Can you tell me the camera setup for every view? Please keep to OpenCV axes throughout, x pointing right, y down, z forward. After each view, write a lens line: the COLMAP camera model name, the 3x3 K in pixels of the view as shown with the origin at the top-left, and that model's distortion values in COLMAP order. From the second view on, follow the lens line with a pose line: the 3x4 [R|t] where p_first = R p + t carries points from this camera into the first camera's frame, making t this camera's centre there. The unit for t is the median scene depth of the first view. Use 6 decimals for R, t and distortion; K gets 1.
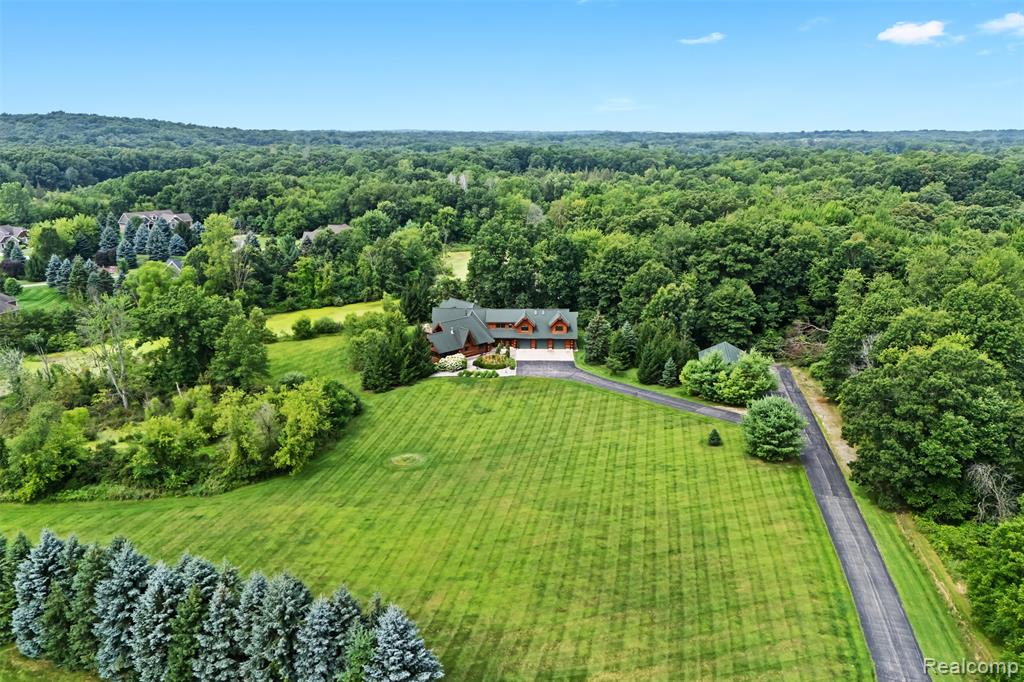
lens RADIAL K [[764.1, 0, 512.0], [0, 764.1, 341.0], [0, 0, 1]] dist [0.079176, -0.095040]
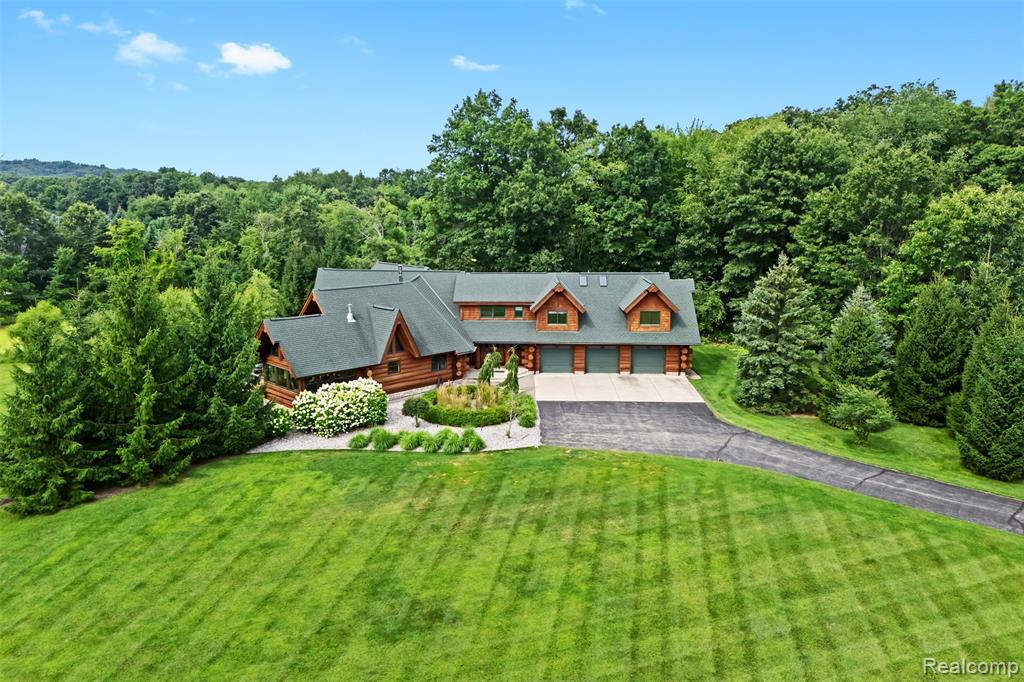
lens RADIAL K [[759.1, 0, 512.0], [0, 759.1, 341.0], [0, 0, 1]] dist [0.023937, -0.002790]
pose [[0.999994, -0.000248, 0.003409, -0.006687], [0.000530, 0.996546, -0.083038, 0.025643], [-0.003377, 0.083040, 0.996541, 0.630576]]
